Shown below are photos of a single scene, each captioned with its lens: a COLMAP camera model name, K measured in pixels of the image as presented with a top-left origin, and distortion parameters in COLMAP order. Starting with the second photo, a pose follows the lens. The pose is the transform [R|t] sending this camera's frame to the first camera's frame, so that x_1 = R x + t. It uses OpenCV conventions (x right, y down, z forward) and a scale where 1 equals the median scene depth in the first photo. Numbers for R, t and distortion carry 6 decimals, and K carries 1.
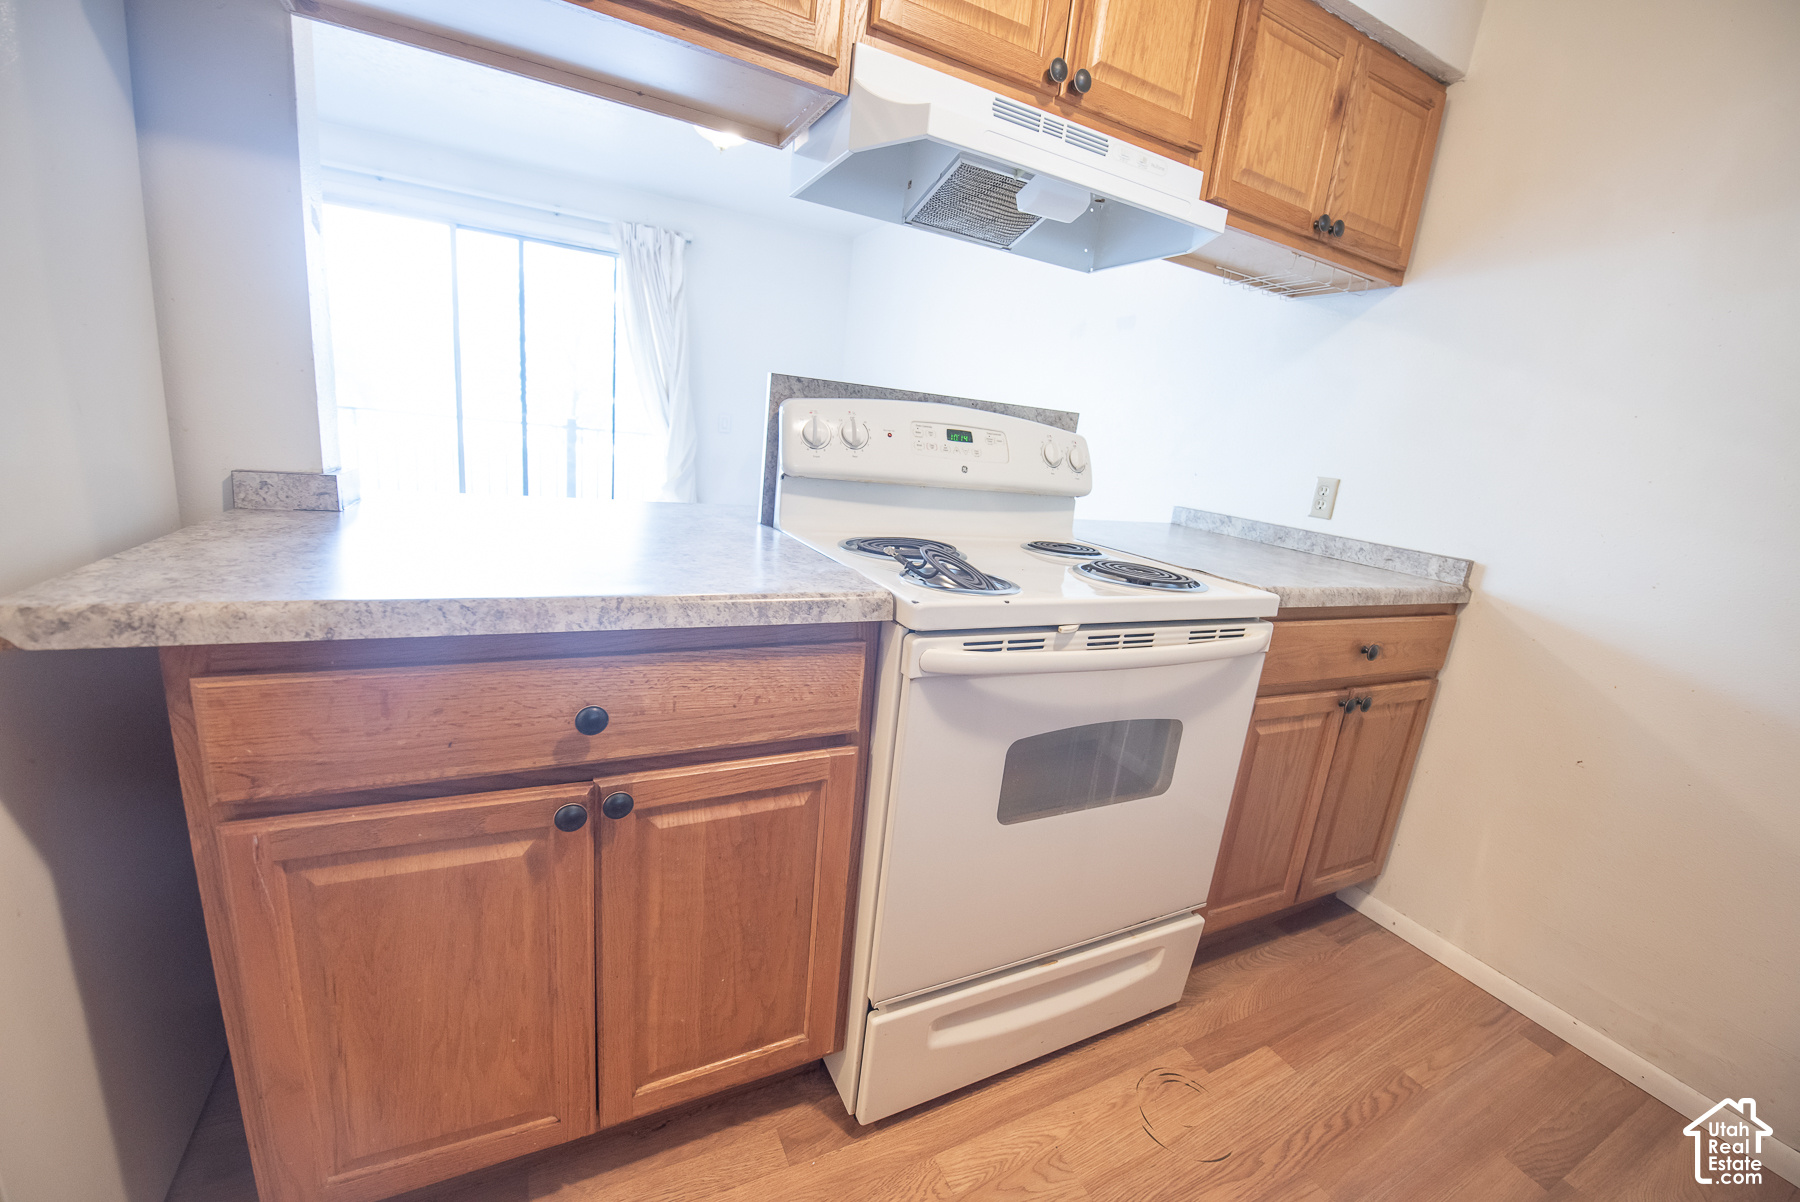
lens RADIAL K [[716.2, 0, 904.4], [0, 716.2, 603.4], [0, 0, 1]] dist [-0.018411, -0.000804]
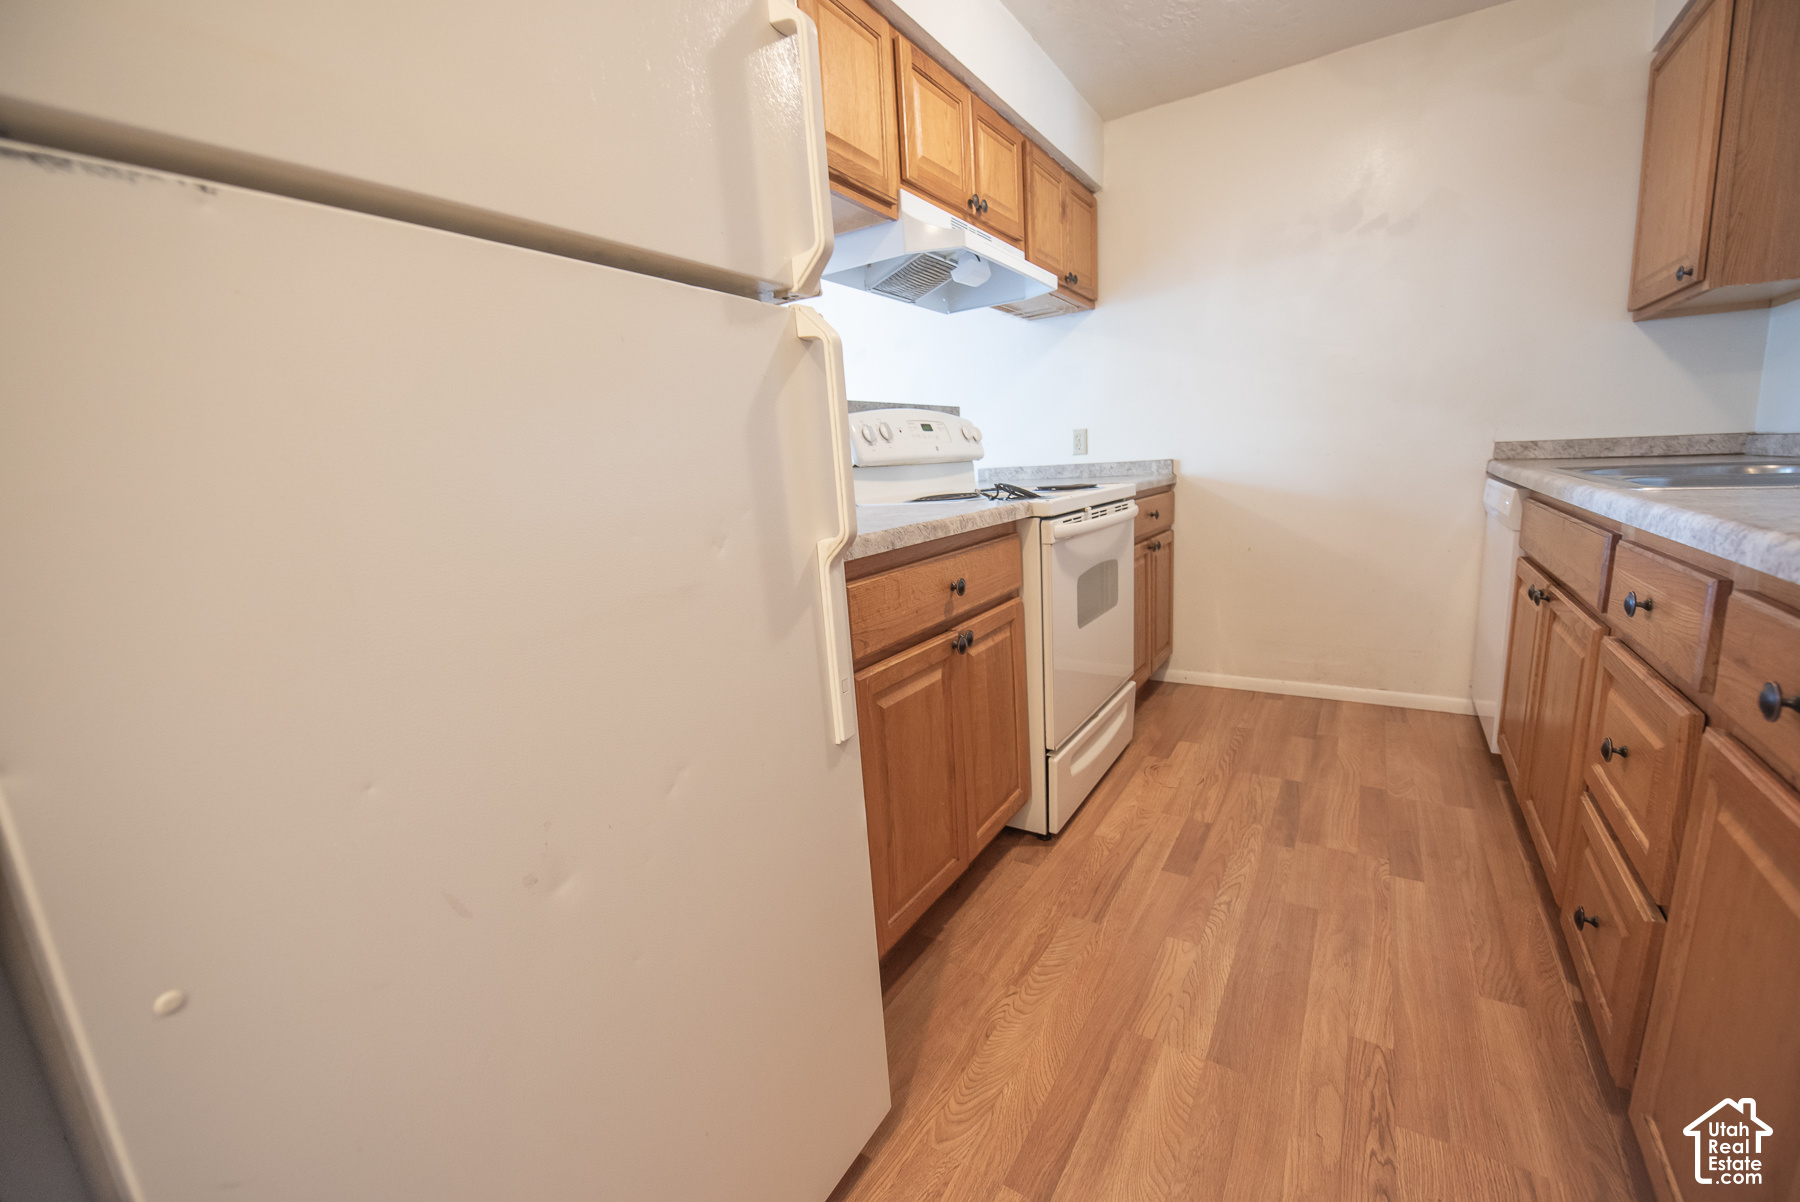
lens RADIAL K [[723.5, 0, 905.0], [0, 723.5, 600.8], [0, 0, 1]] dist [-0.008011, -0.000378]
pose [[0.848738, -0.244271, 0.469015, -0.873433], [0.261946, 0.964665, 0.028391, 0.068524], [-0.459377, 0.098760, 0.882734, -0.316205]]
